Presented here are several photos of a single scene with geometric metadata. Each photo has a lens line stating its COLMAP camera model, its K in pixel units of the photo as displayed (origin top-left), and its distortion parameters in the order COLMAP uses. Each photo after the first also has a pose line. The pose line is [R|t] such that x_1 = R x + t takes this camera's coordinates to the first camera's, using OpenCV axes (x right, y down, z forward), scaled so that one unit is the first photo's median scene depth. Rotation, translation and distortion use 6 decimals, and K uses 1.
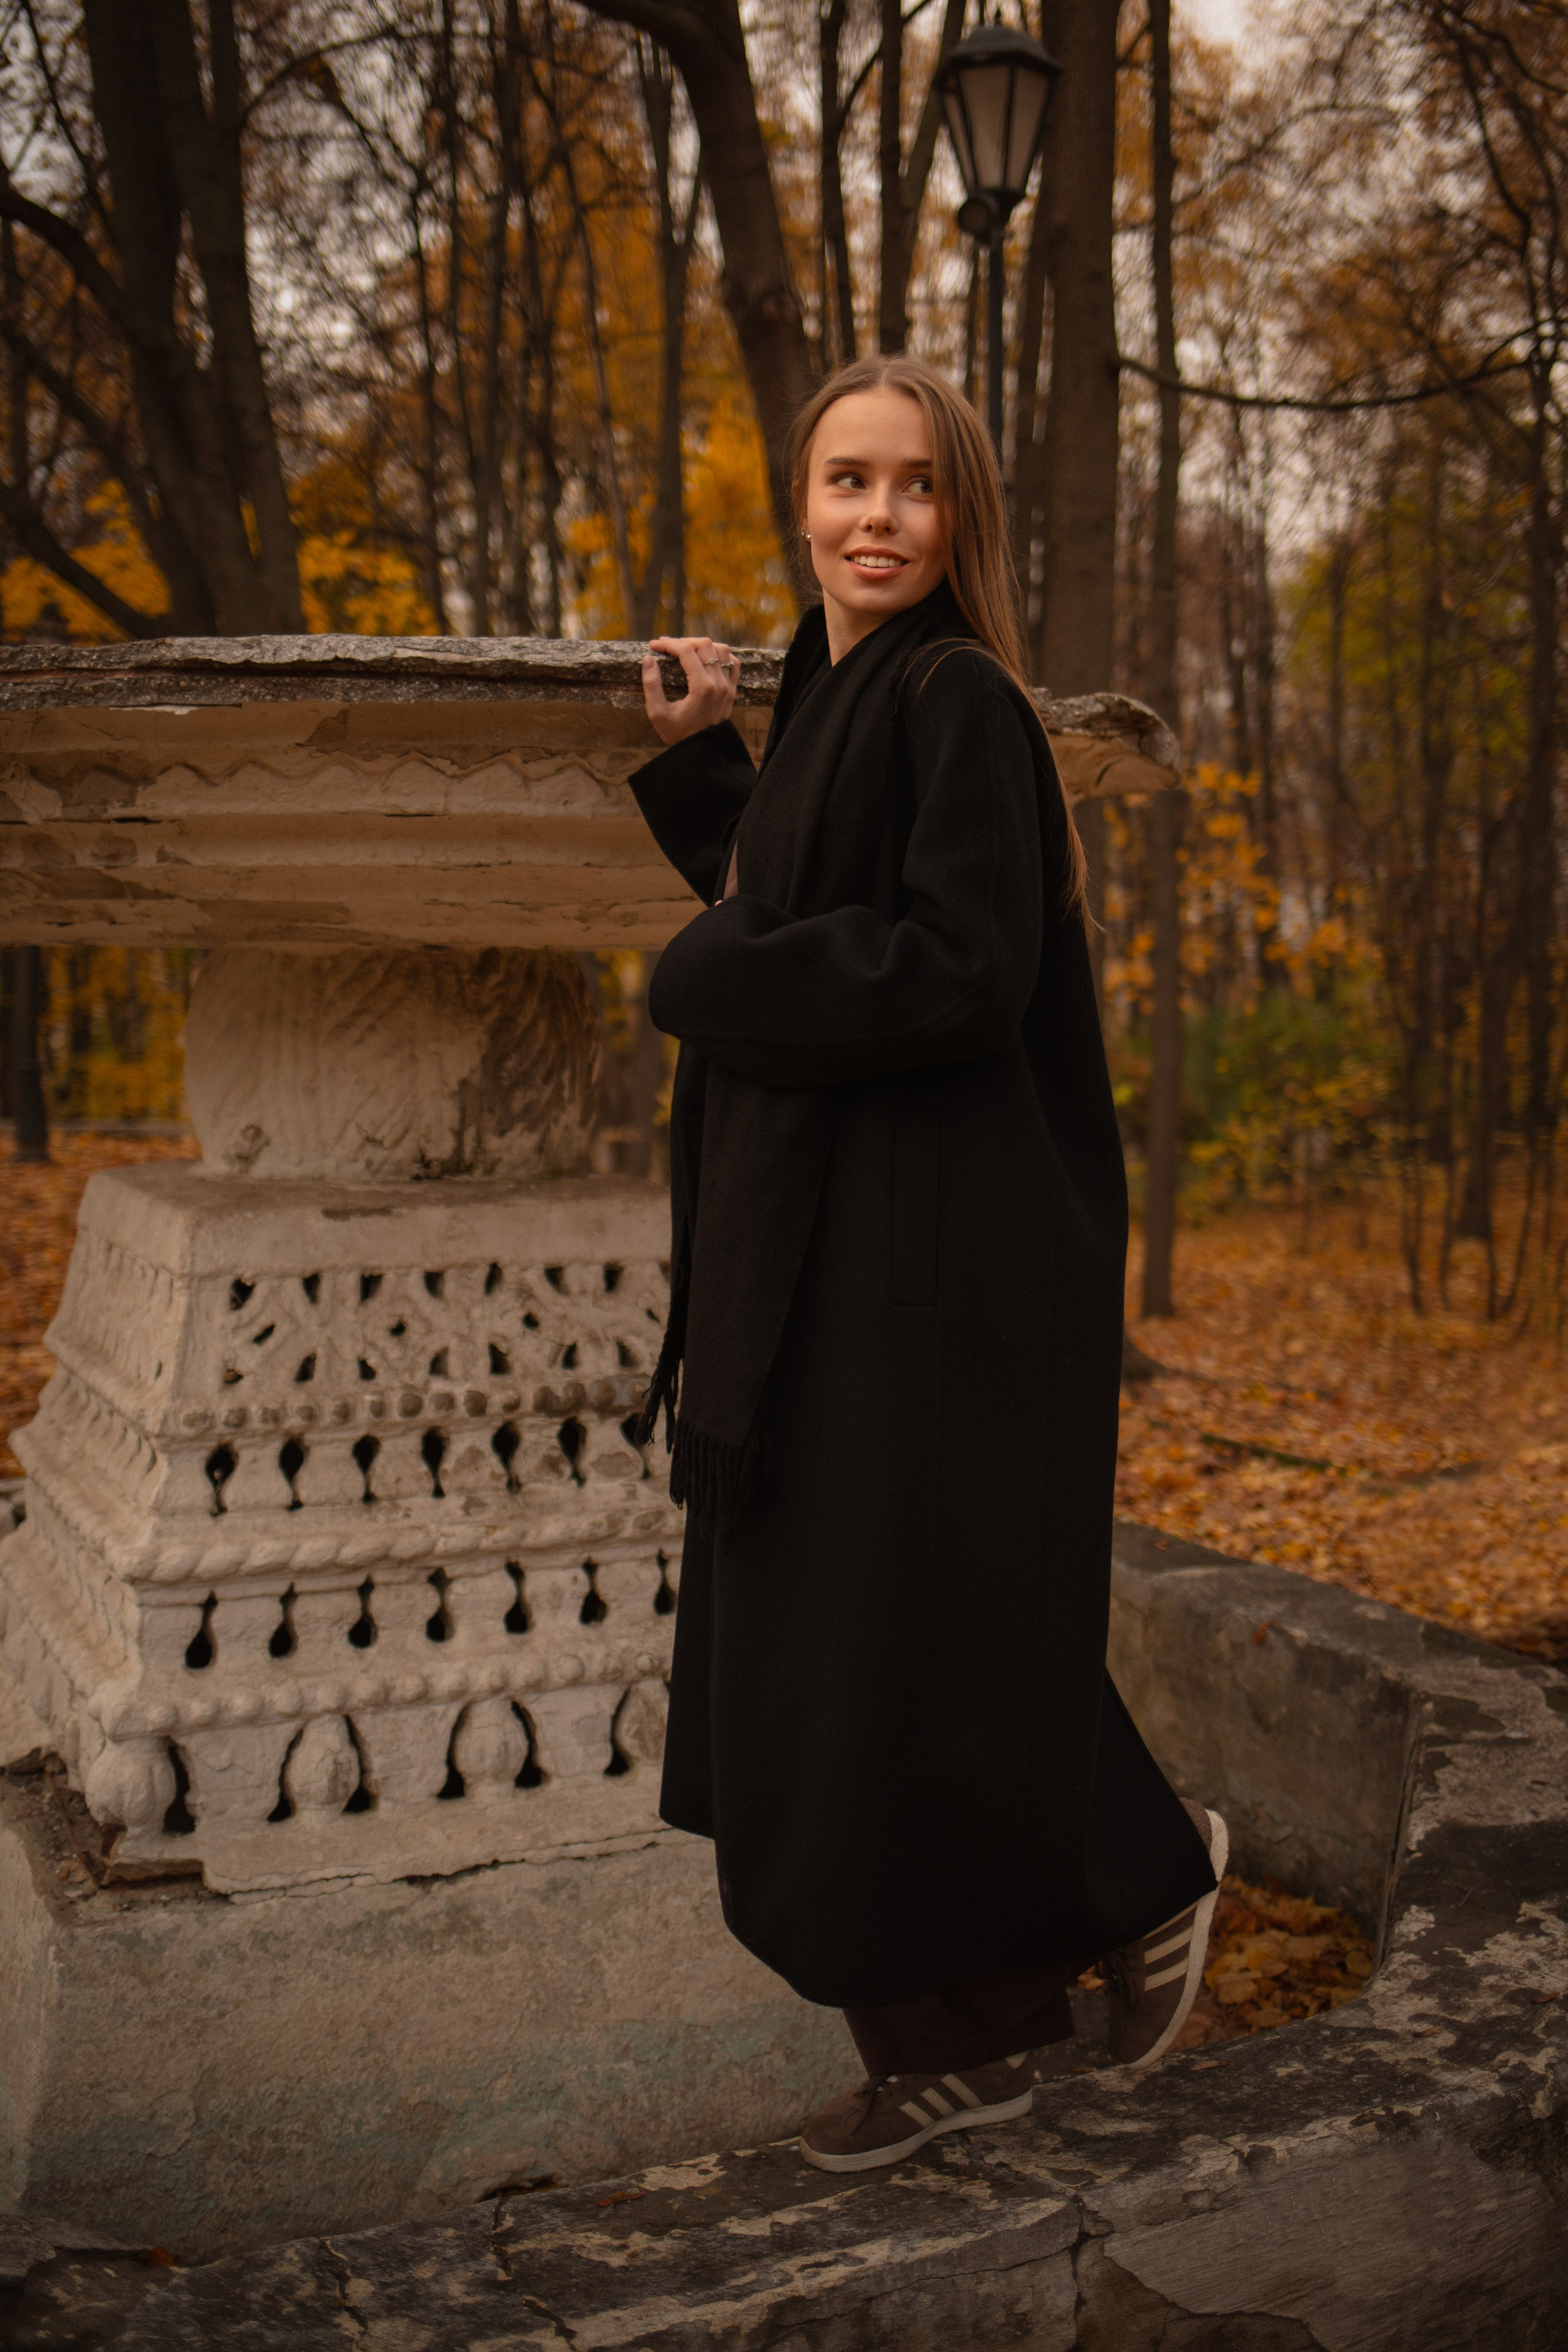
lens RADIAL K [[2923.3, 0, 784.6], [0, 2923.3, 1097.3], [0, 0, 1]] dist [0.171377, -0.978065]
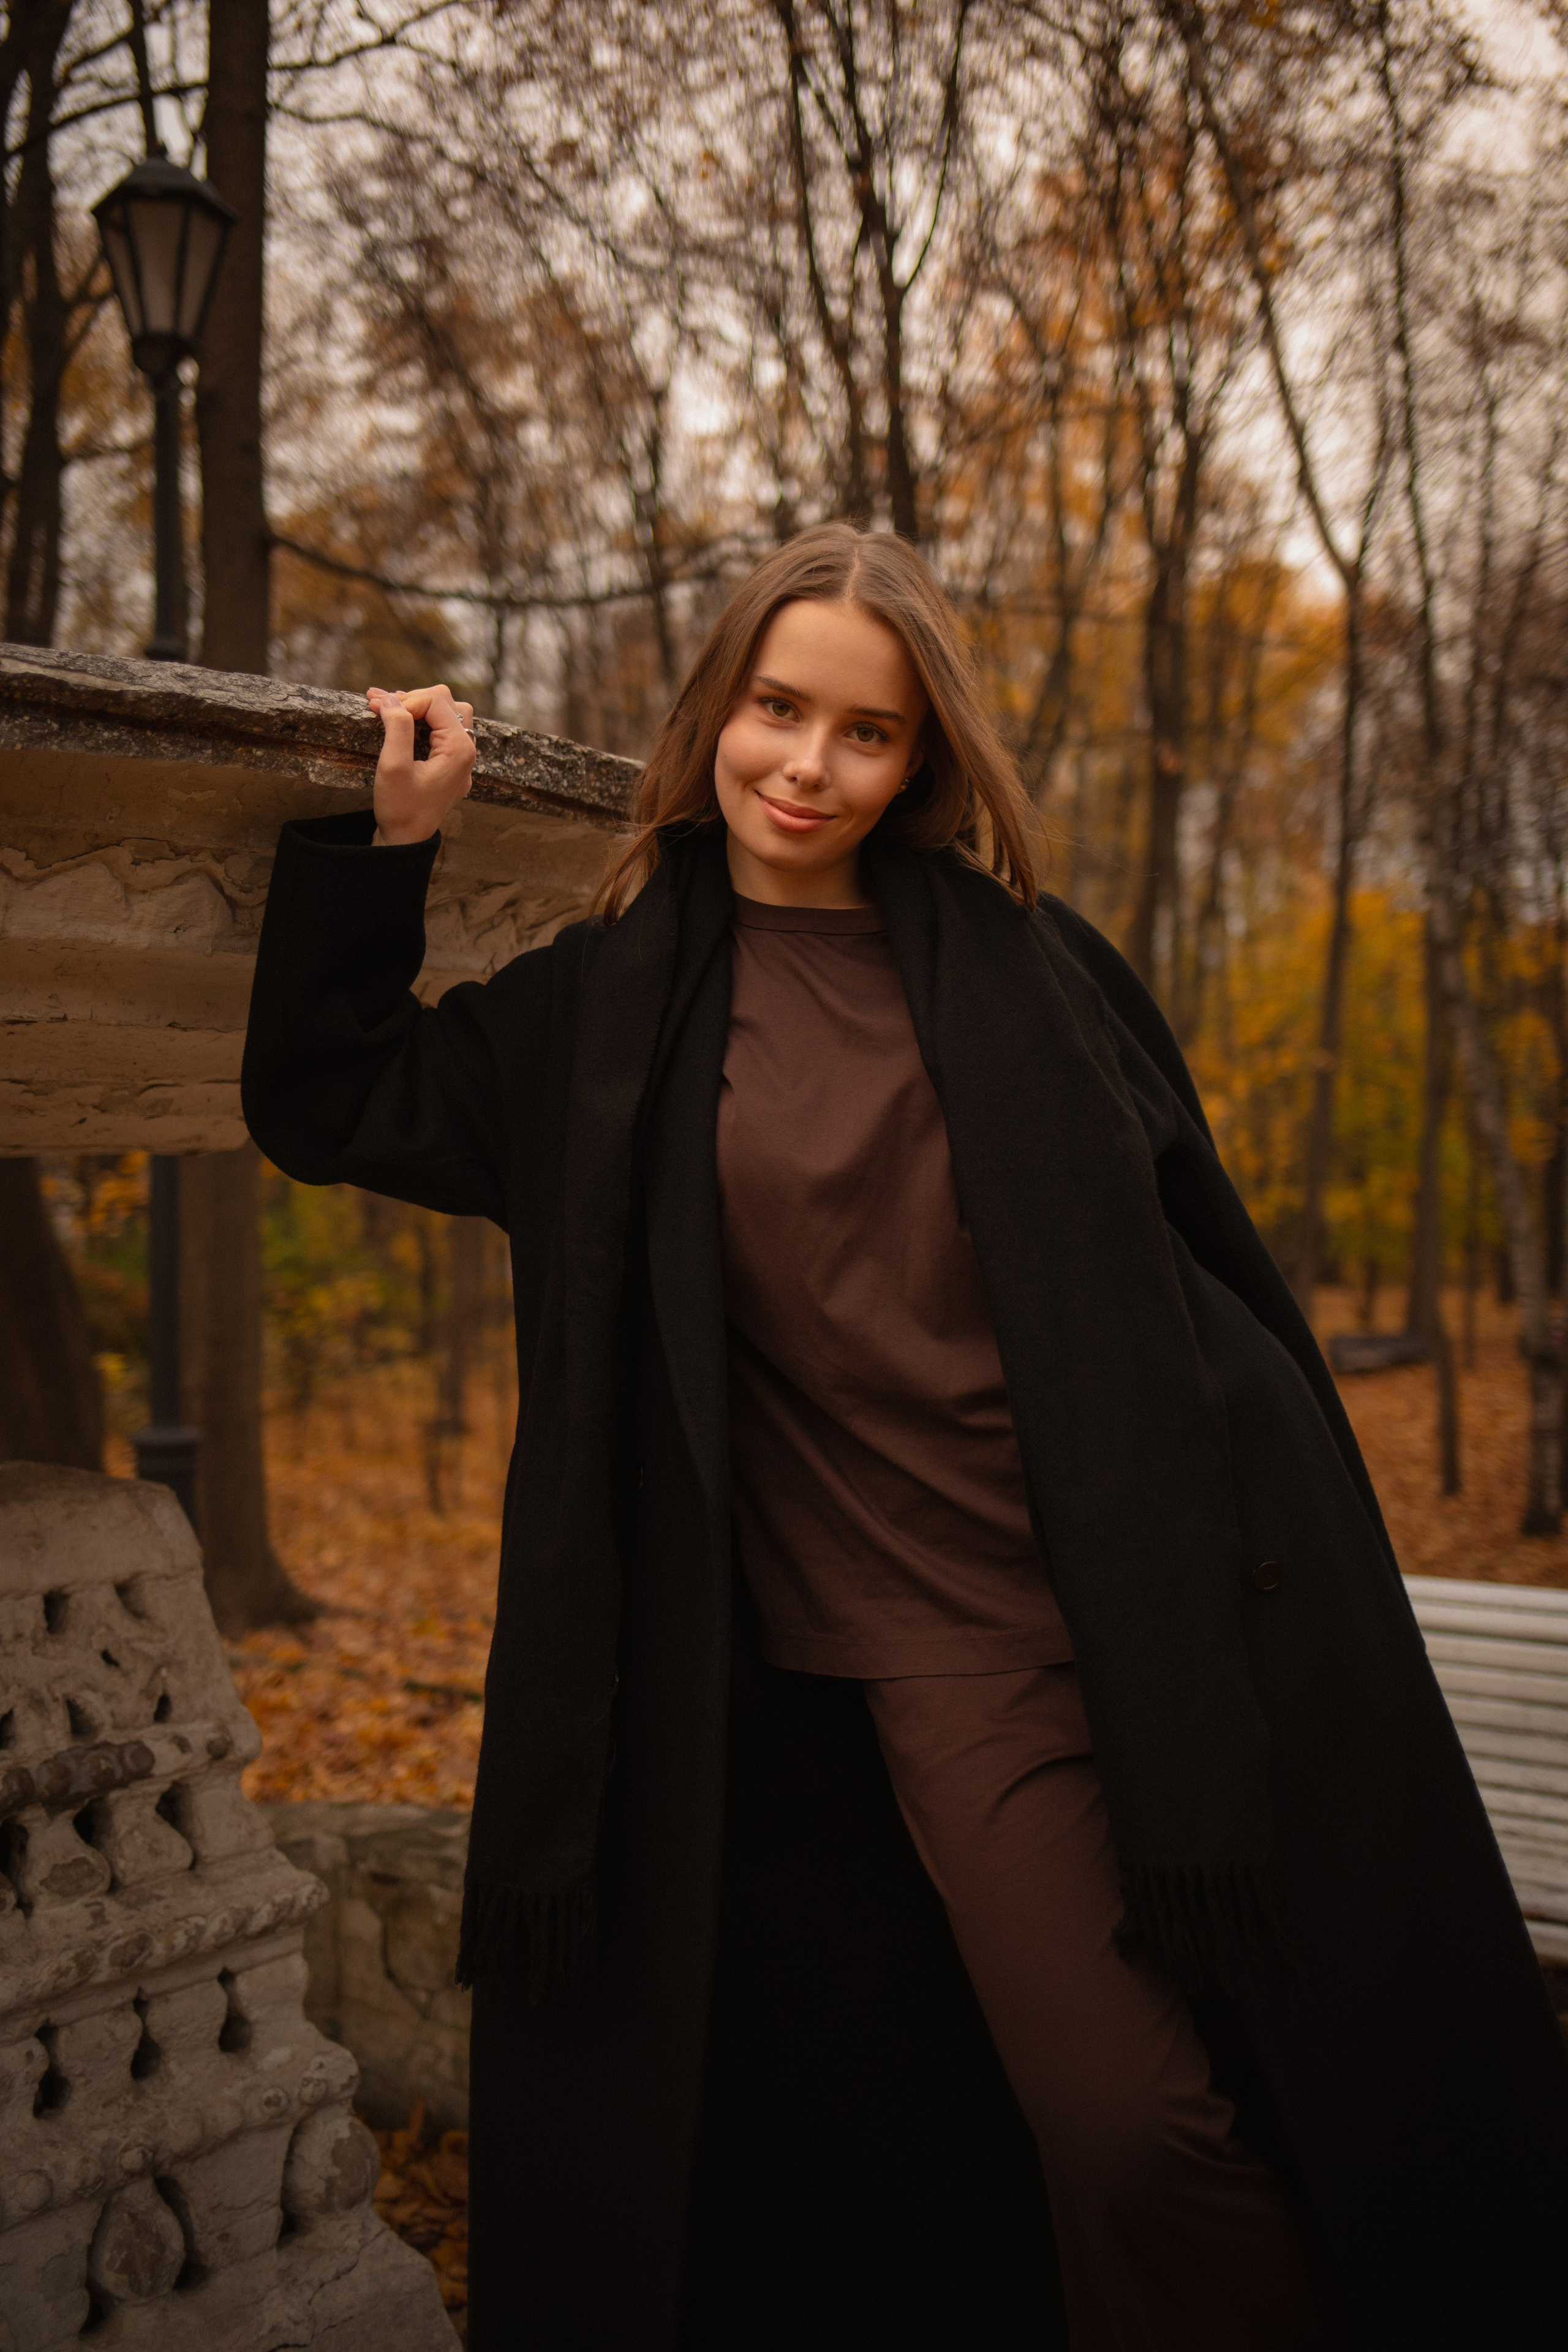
lens RADIAL K [[2541.8, 0, 846.4], [0, 2541.8, 1172.9], [0, 0, 1]] dist [-0.006647, 0.101032]
pose [[0.888715, -0.001260, 0.458458, -0.176370], [0.023502, 0.998807, -0.042813, -0.014707], [-0.457857, 0.048823, 0.887684, 0.363787]]
